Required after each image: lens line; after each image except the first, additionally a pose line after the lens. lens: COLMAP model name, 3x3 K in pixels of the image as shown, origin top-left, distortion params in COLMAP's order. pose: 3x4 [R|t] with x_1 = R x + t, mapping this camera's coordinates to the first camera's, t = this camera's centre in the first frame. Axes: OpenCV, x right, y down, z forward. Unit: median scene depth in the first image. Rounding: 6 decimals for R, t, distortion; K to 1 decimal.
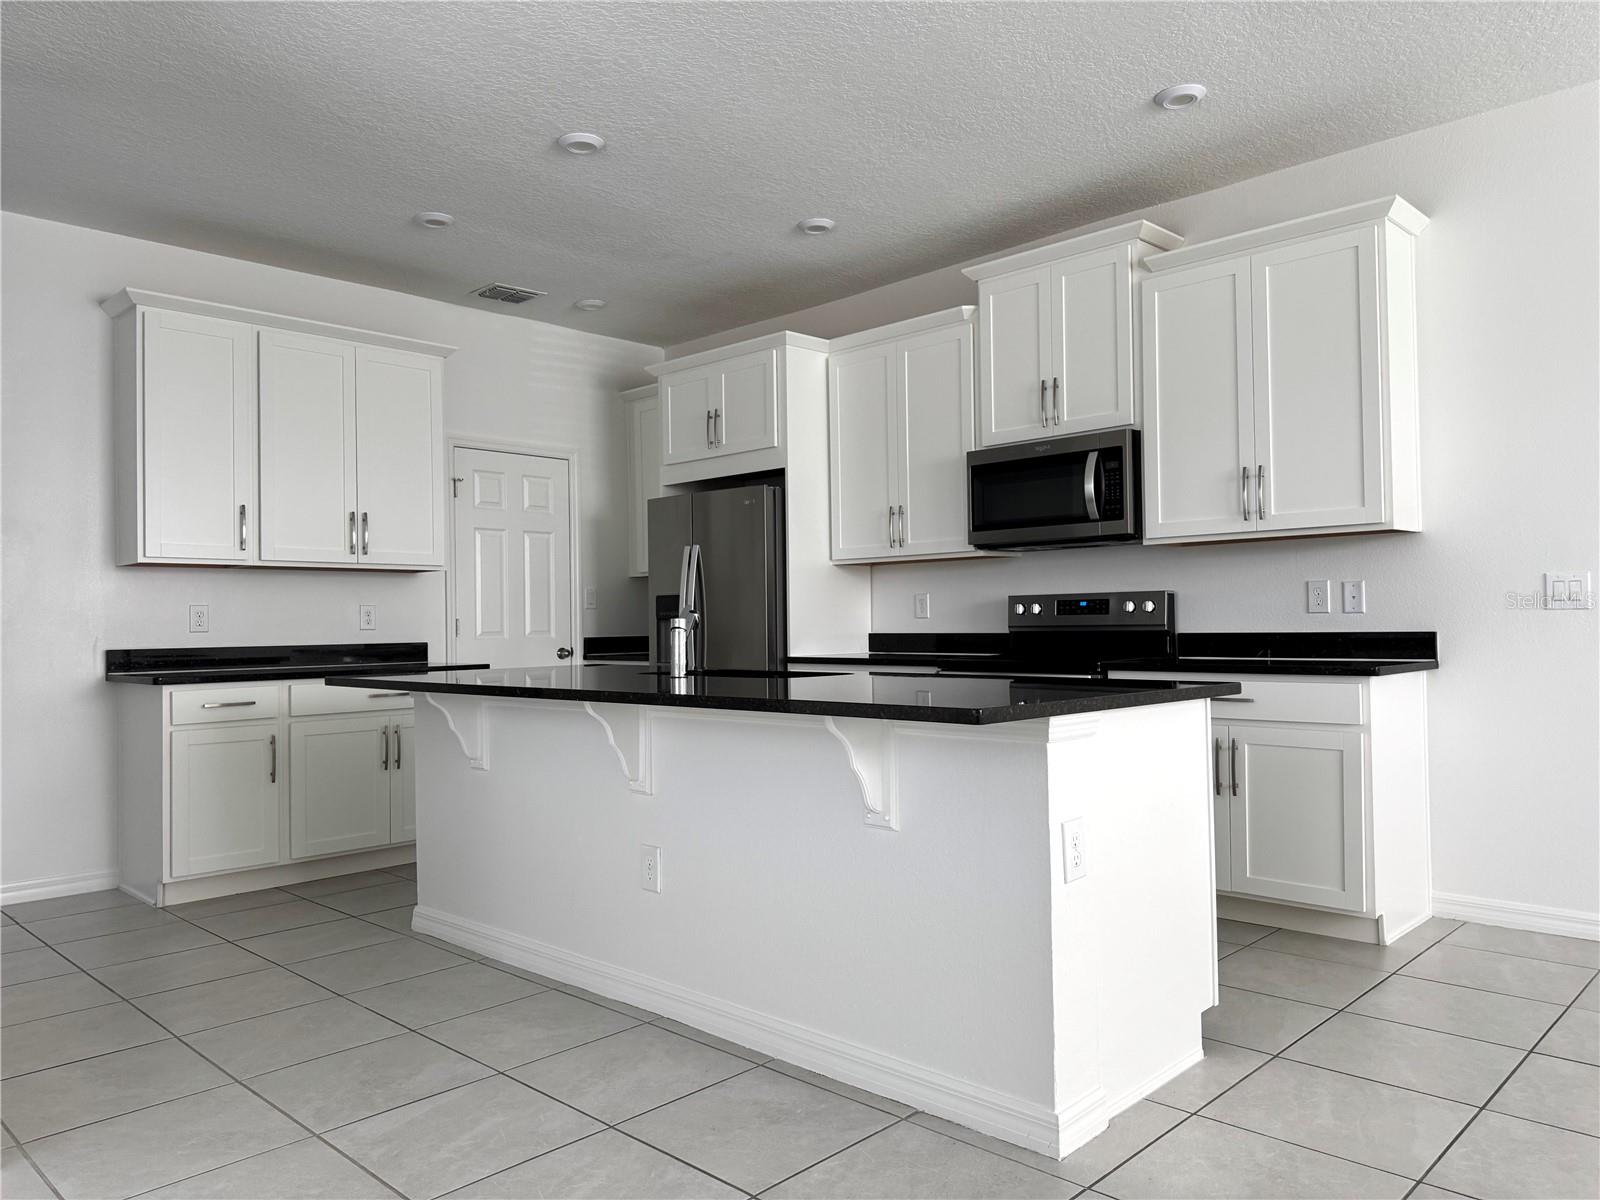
lens RADIAL K [[1110.5, 0, 812.5], [0, 1110.5, 606.9], [0, 0, 1]] dist [0.041606, -0.040409]
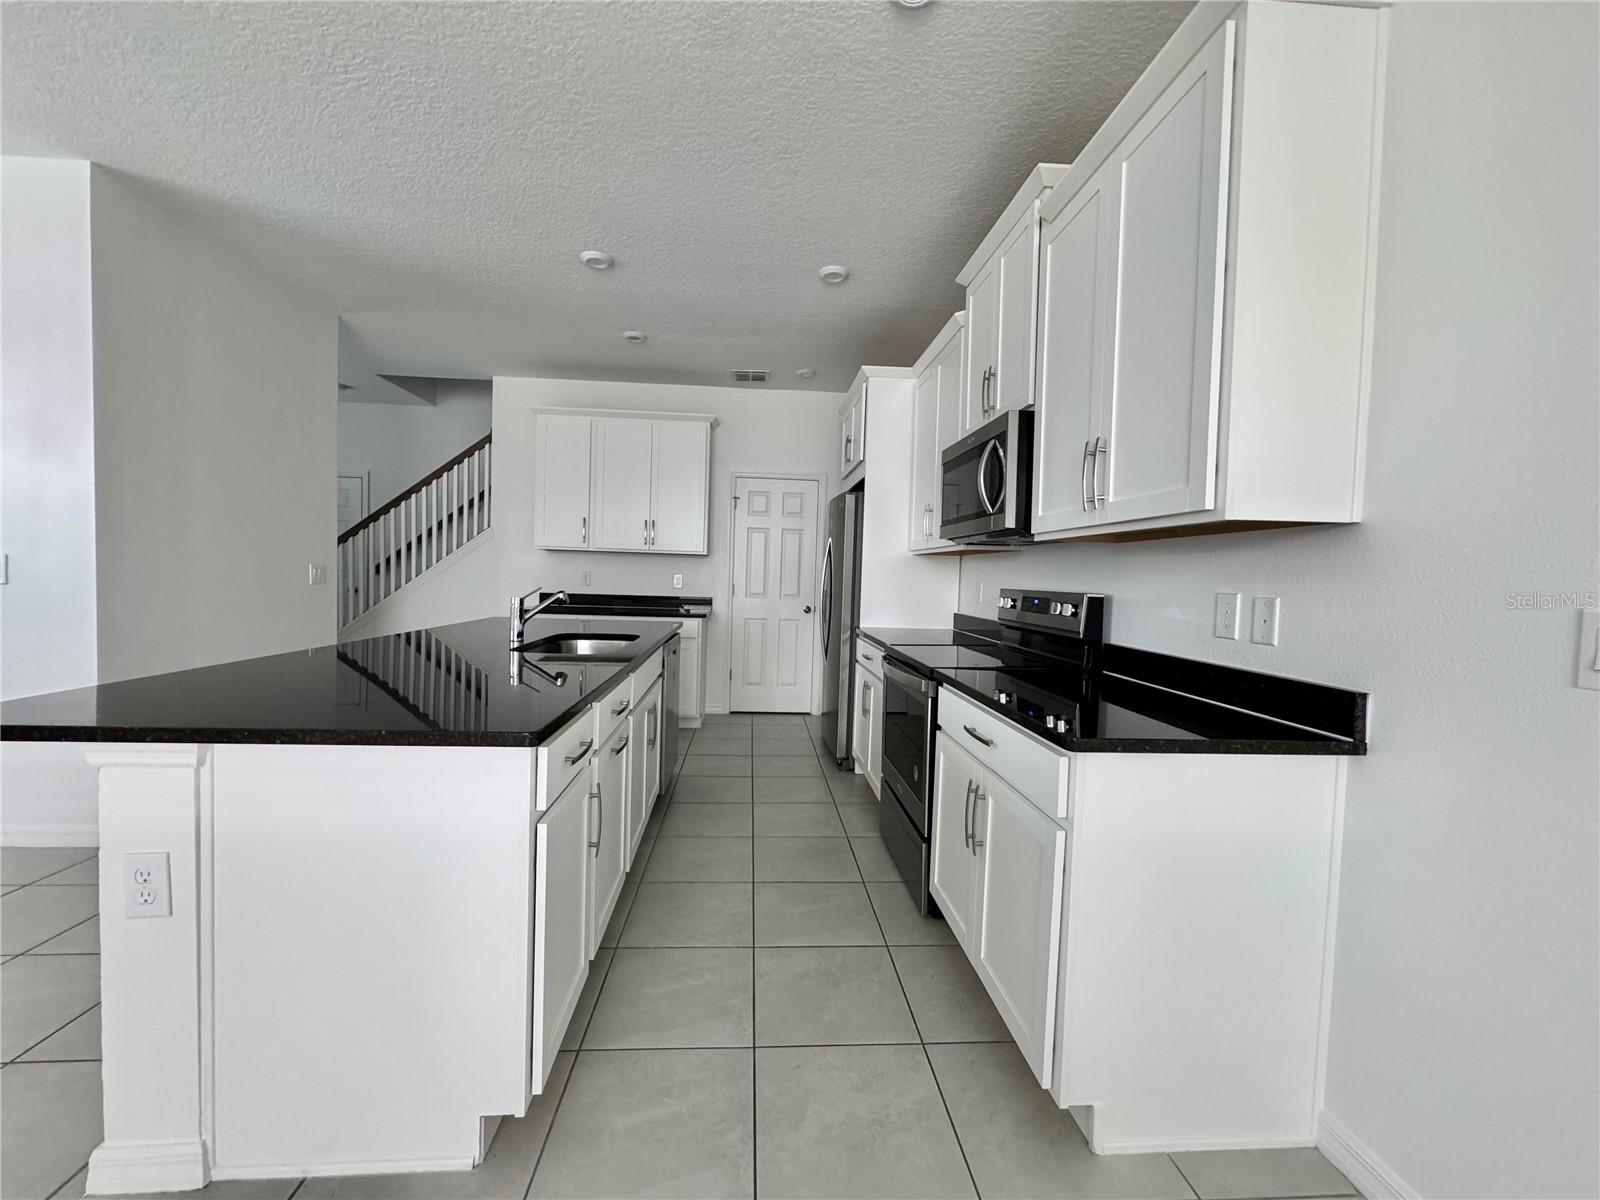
lens RADIAL K [[637.1, 0, 806.2], [0, 637.1, 598.1], [0, 0, 1]] dist [-0.004313, 0.000762]
pose [[0.740012, 0.062946, -0.669641, 0.457667], [-0.033890, 0.997836, 0.056346, -0.029695], [0.671739, -0.019002, 0.740544, 0.458434]]
